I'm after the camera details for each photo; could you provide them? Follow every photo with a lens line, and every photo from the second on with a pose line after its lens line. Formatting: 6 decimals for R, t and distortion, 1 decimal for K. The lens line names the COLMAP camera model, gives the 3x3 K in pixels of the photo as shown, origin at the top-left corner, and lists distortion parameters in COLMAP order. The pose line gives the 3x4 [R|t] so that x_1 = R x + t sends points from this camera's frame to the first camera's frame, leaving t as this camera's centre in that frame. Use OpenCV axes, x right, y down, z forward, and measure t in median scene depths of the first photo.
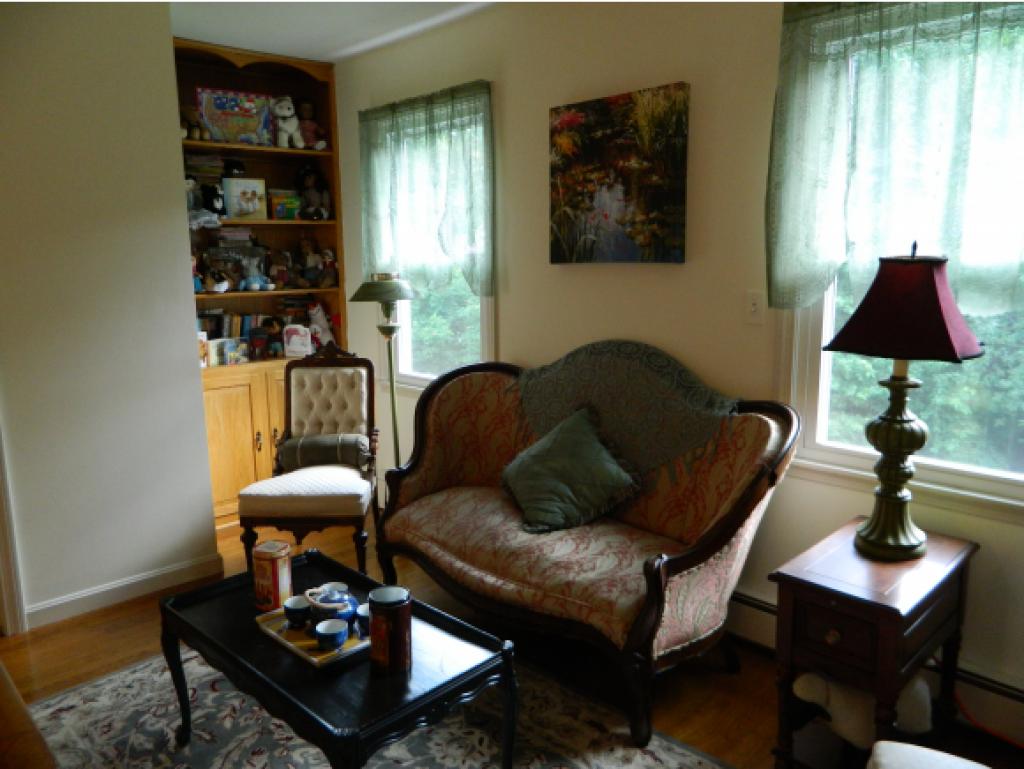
lens RADIAL K [[750.2, 0, 511.8], [0, 750.2, 384.4], [0, 0, 1]] dist [0.003858, -0.007167]
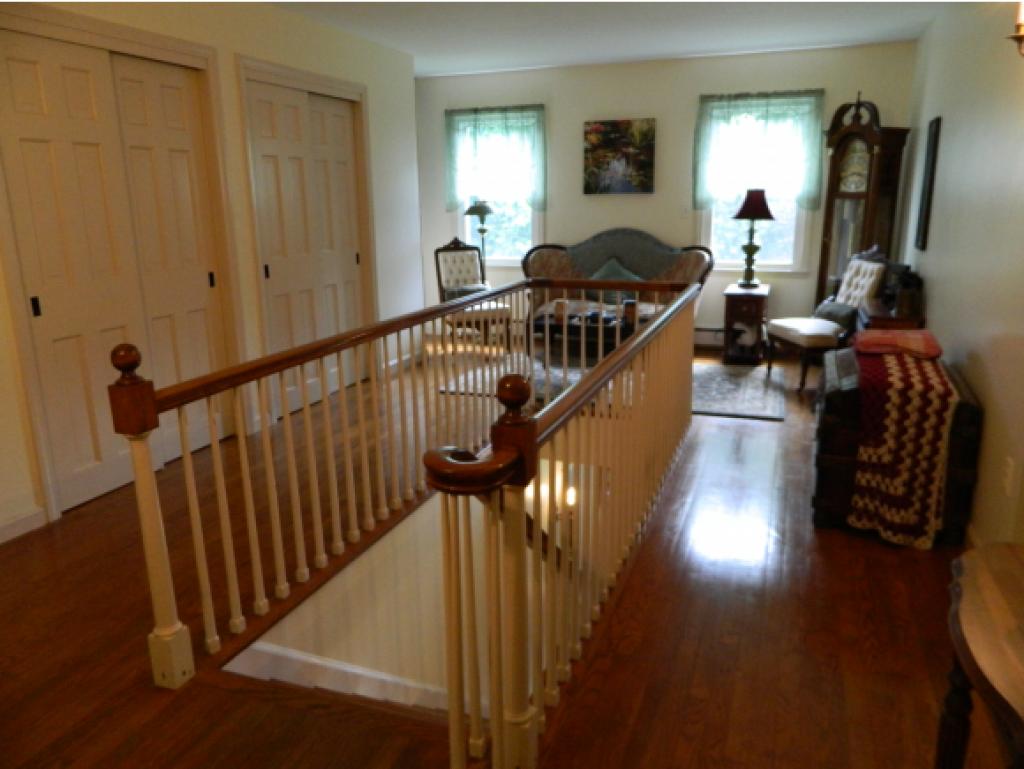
lens RADIAL K [[750.2, 0, 513.7], [0, 750.2, 376.6], [0, 0, 1]] dist [0.003858, -0.007167]
pose [[0.906152, -0.093553, 0.412476, -1.125710], [0.071060, 0.995043, 0.069575, 0.206088], [-0.416940, -0.033735, 0.908308, -0.936579]]
